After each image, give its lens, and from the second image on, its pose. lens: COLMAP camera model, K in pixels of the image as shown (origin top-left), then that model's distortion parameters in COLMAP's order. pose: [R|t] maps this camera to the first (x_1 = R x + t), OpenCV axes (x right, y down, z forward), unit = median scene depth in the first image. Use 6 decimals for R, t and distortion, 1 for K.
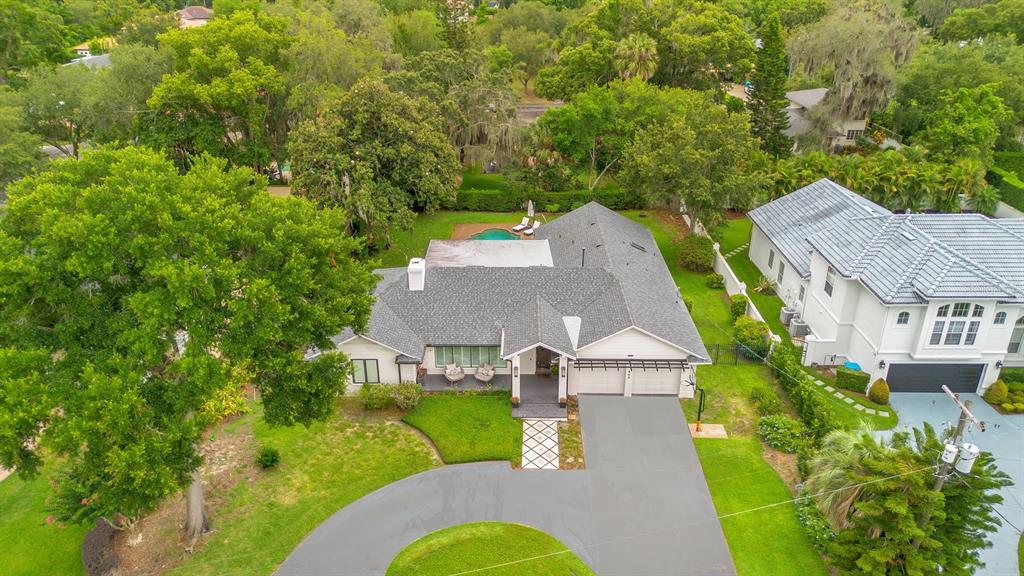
lens RADIAL K [[724.2, 0, 512.0], [0, 724.2, 288.0], [0, 0, 1]] dist [0.108347, -0.114994]
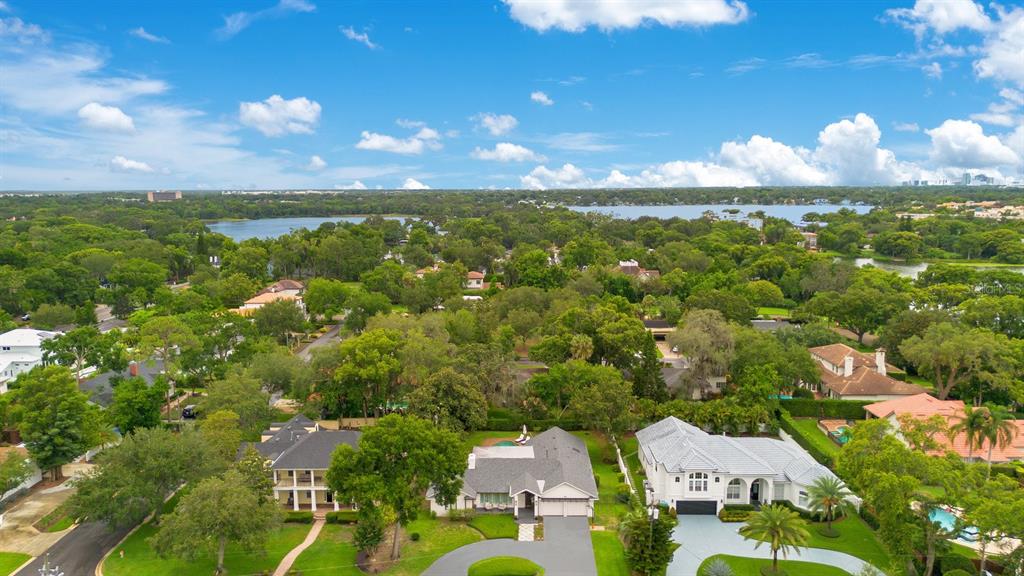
lens RADIAL K [[724.2, 0, 512.0], [0, 724.2, 288.0], [0, 0, 1]] dist [0.108347, -0.114994]
pose [[0.999990, -0.000459, -0.004459, 0.002928], [-0.000841, 0.957887, -0.287146, 0.115808], [0.004403, 0.287147, 0.957877, -1.318379]]
